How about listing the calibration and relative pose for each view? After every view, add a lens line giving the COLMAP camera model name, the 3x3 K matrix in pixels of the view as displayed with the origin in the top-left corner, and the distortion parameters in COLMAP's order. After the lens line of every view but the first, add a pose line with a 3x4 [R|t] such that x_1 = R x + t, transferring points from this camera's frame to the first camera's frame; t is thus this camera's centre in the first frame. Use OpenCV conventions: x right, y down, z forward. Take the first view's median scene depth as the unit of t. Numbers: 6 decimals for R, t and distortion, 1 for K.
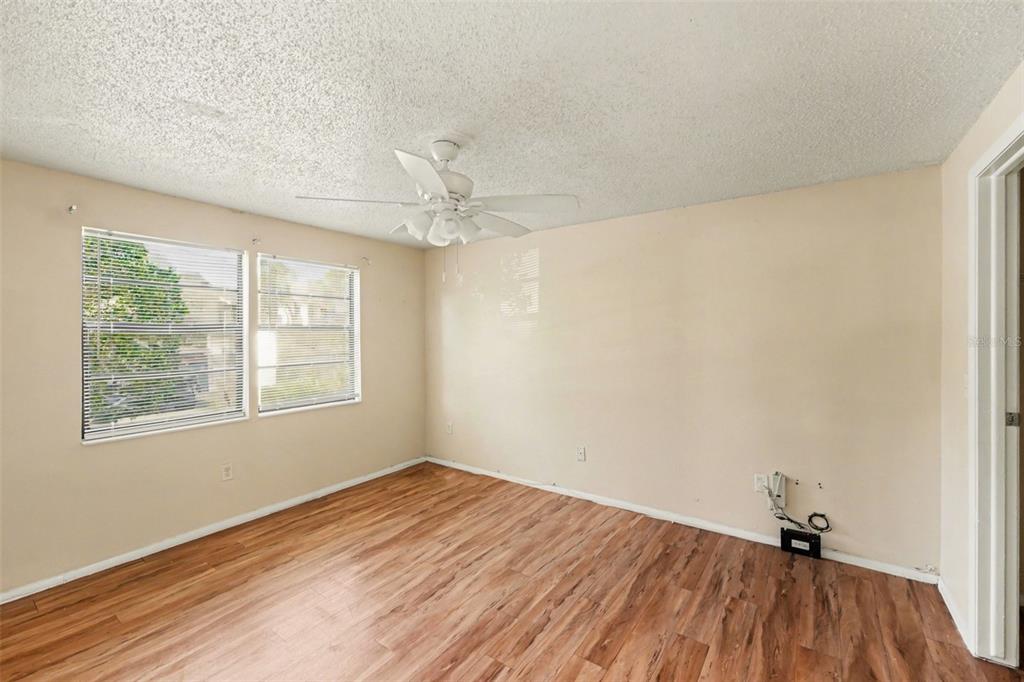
lens RADIAL K [[416.9, 0, 507.6], [0, 416.9, 336.6], [0, 0, 1]] dist [-0.003588, -0.000382]
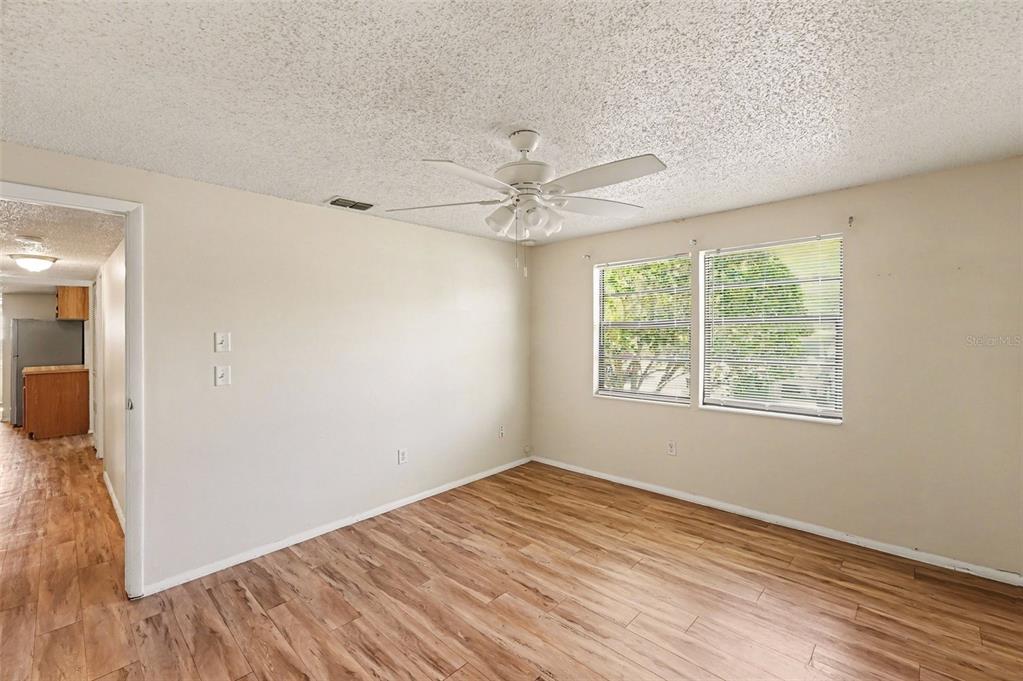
lens RADIAL K [[436.4, 0, 521.7], [0, 436.4, 322.5], [0, 0, 1]] dist [-0.000088, -0.000617]
pose [[-0.118051, -0.006148, -0.992988, 0.692035], [0.005456, 0.999962, -0.006840, -0.007721], [0.992993, -0.006225, -0.118013, 0.924238]]
